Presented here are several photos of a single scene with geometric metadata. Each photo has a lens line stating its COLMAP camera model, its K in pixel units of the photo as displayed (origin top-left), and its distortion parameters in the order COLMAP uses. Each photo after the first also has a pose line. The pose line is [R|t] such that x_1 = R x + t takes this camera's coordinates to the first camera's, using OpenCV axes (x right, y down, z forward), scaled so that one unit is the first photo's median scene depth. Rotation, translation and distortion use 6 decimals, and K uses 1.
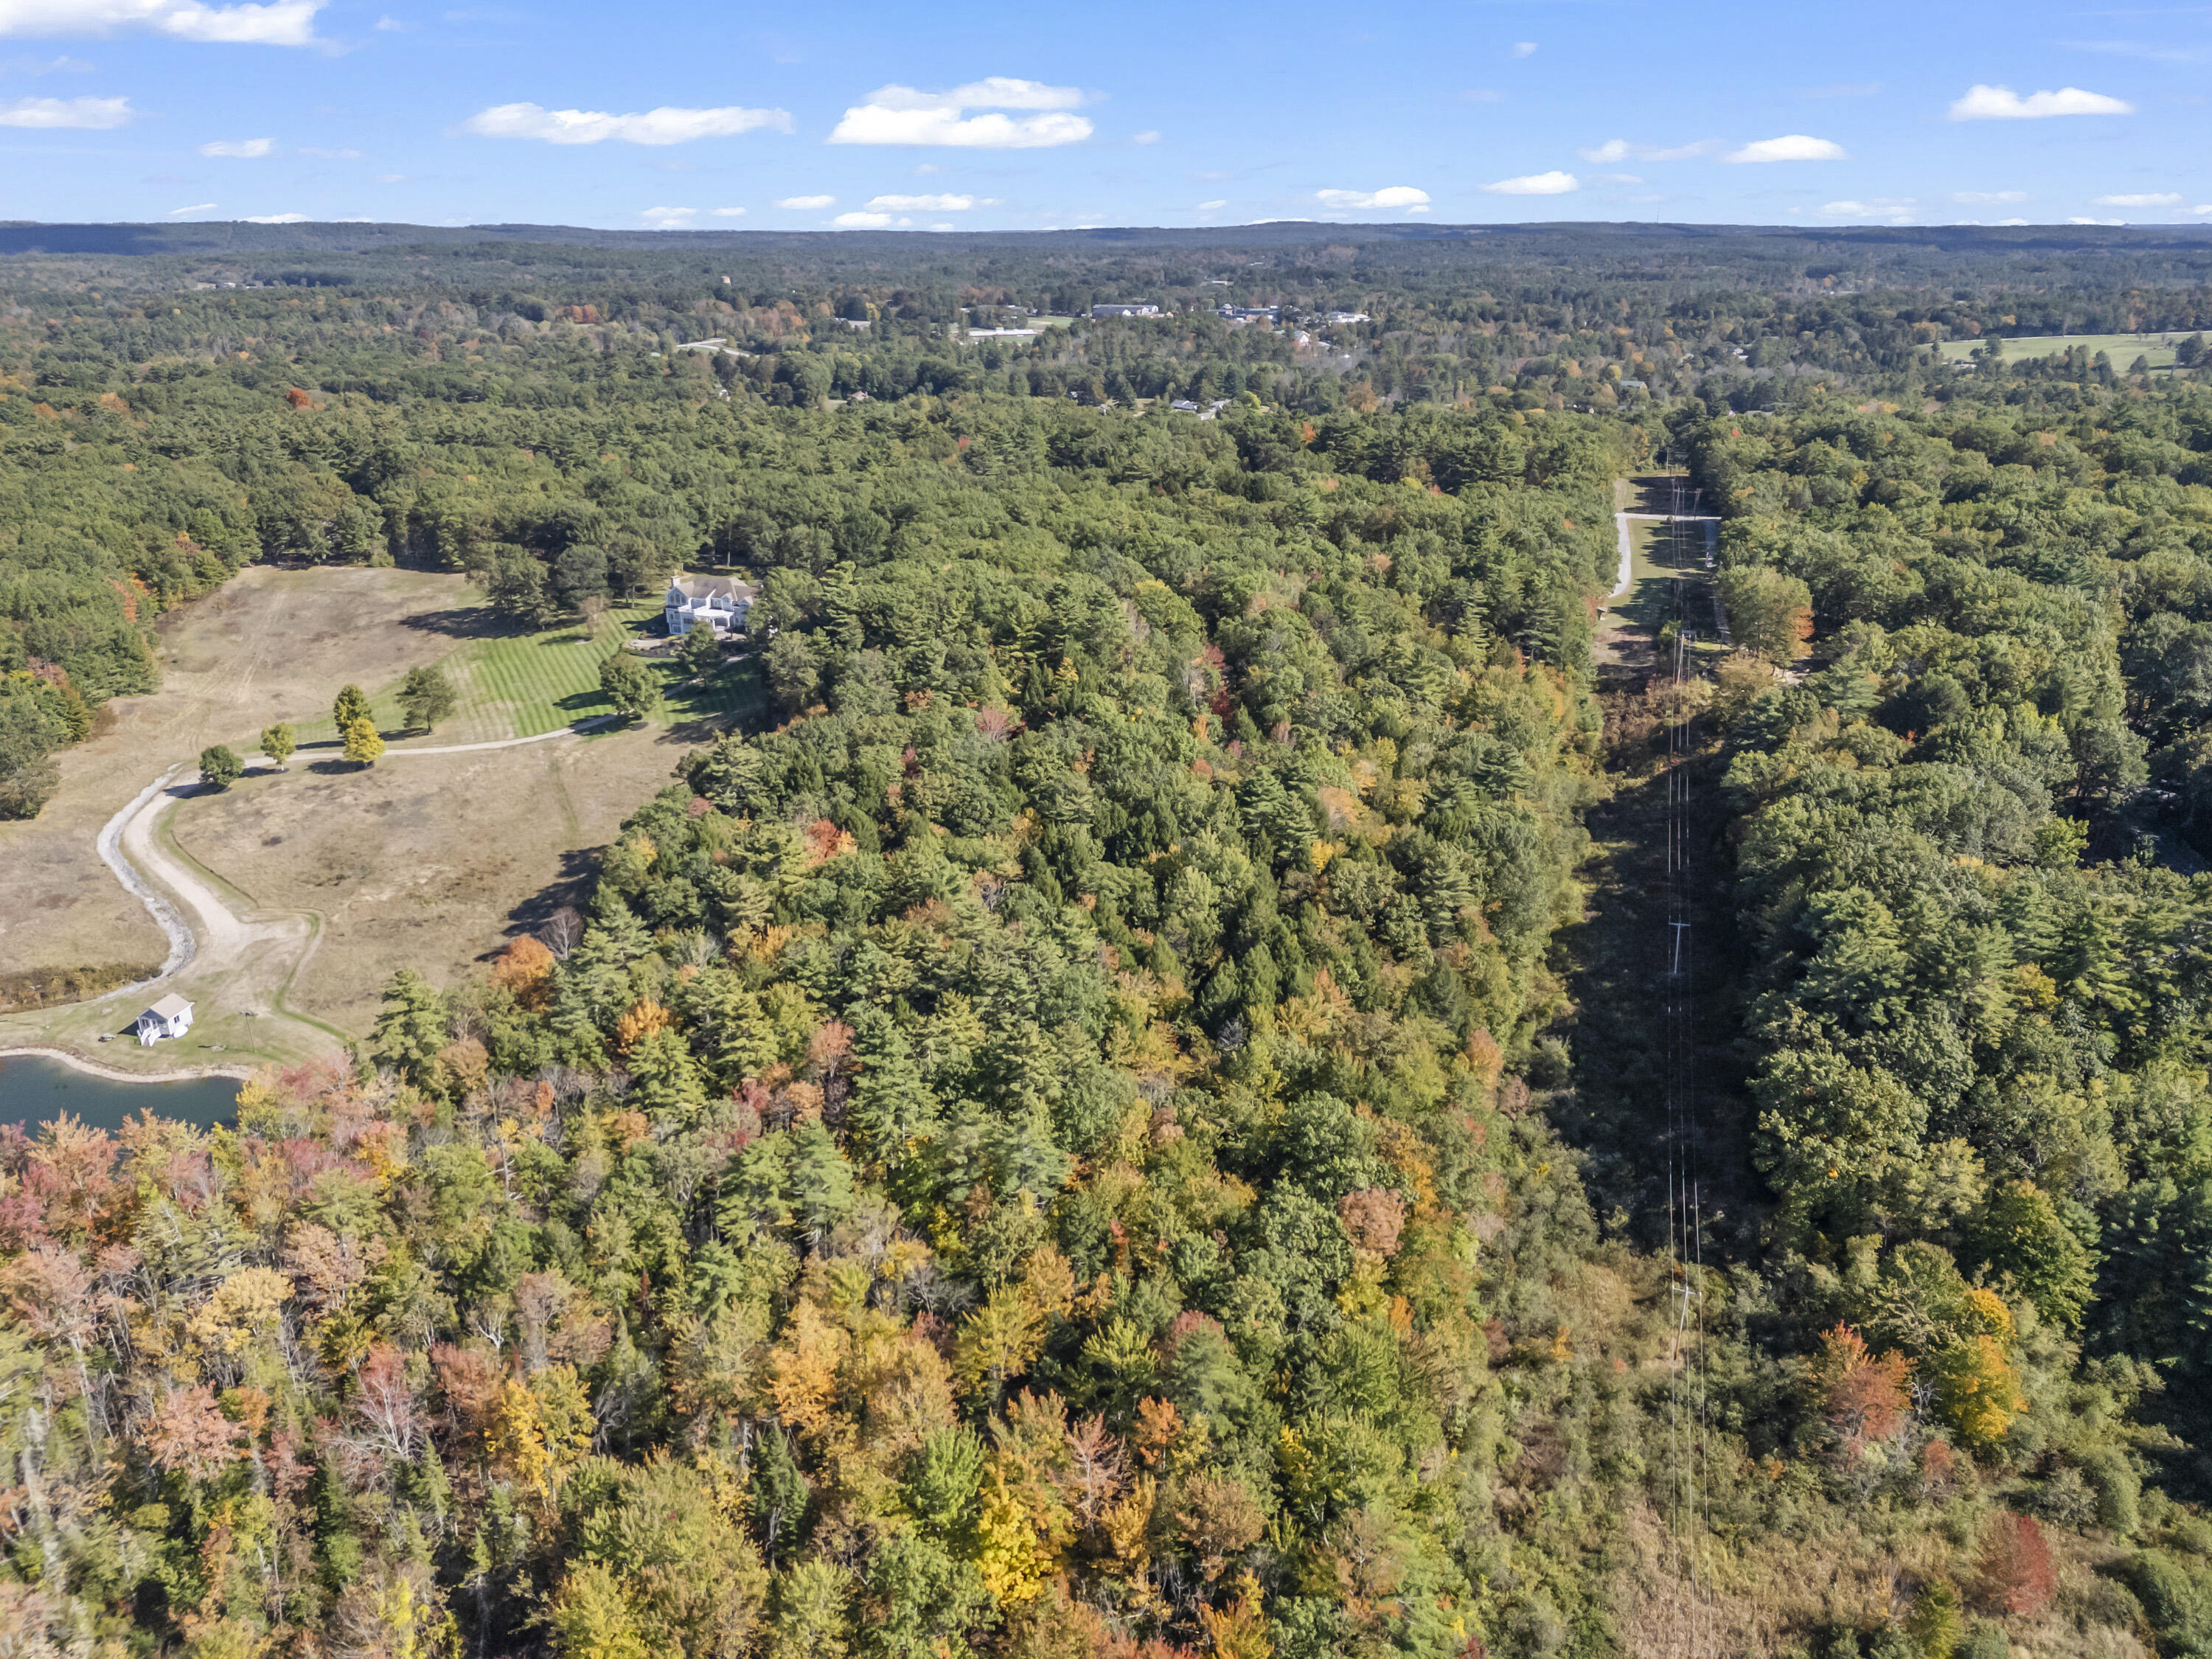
lens RADIAL K [[1652.5, 0, 1112.9], [0, 1652.5, 816.2], [0, 0, 1]] dist [0.069007, -0.067509]
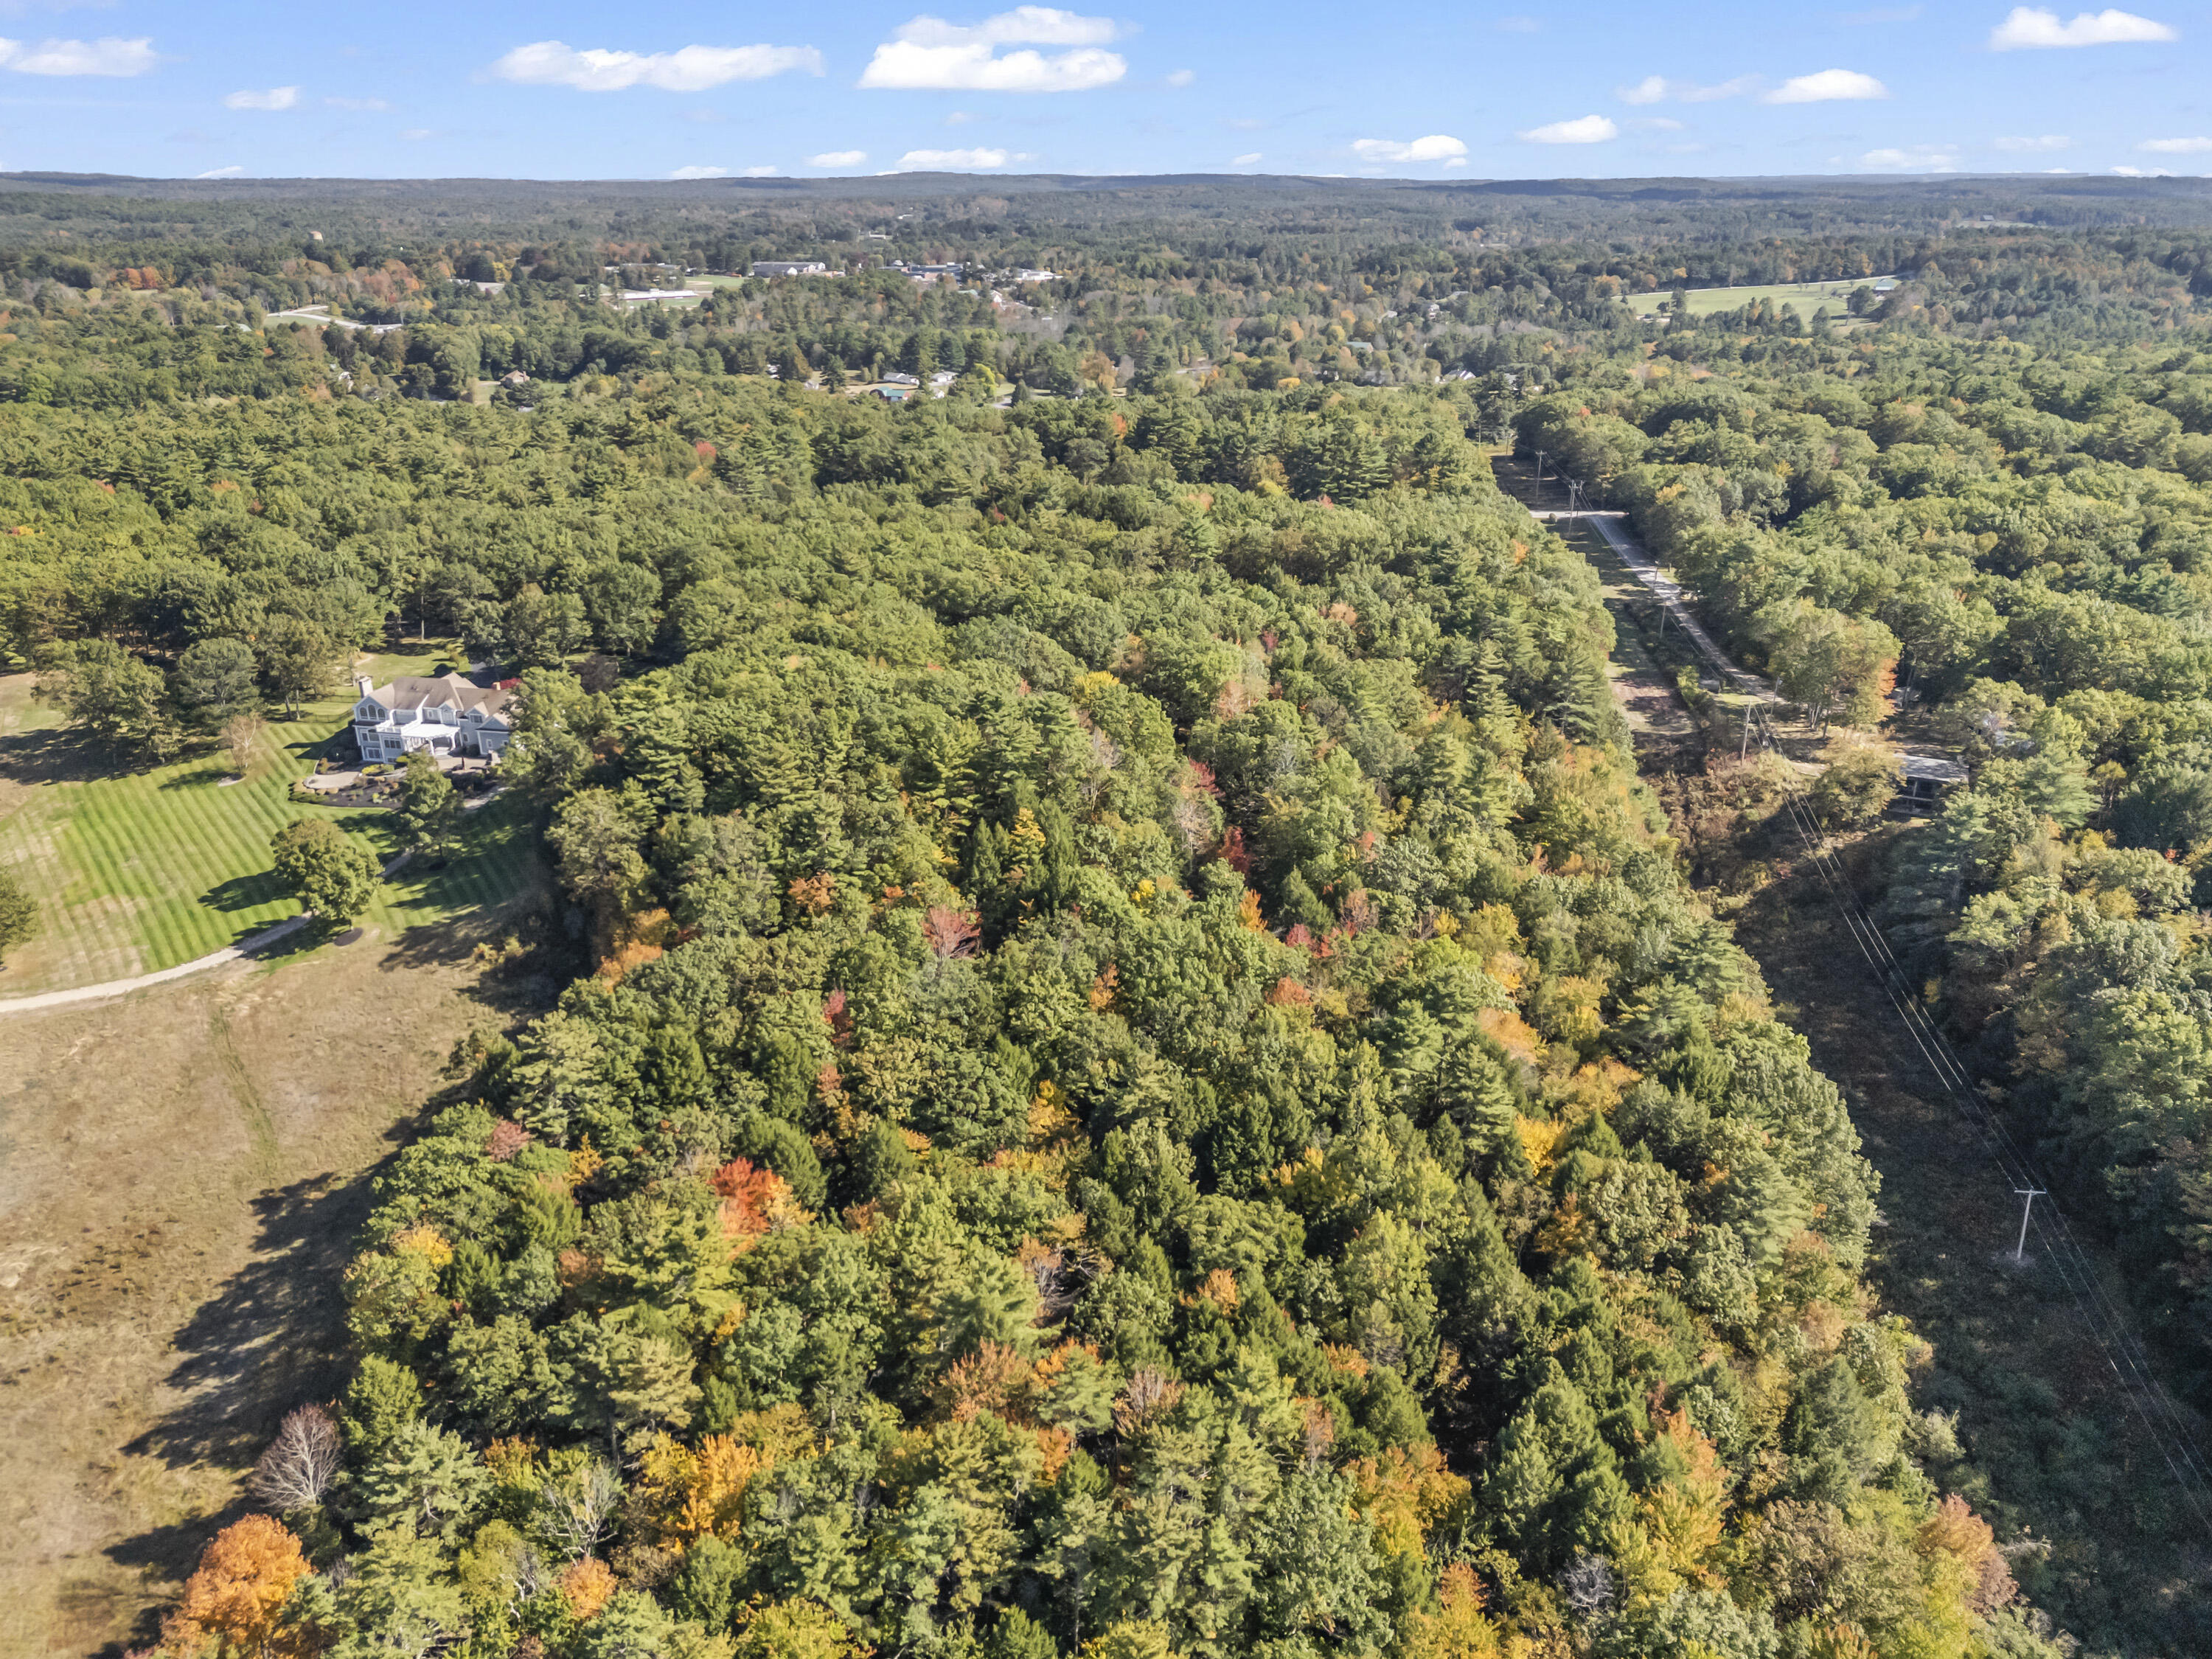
lens RADIAL K [[1652.5, 0, 1112.9], [0, 1652.5, 816.2], [0, 0, 1]] dist [0.069007, -0.067509]
pose [[0.977370, -0.076040, 0.197397, -0.097530], [0.070887, 0.996937, 0.033048, -0.086620], [-0.199306, -0.018307, 0.979766, 0.243125]]
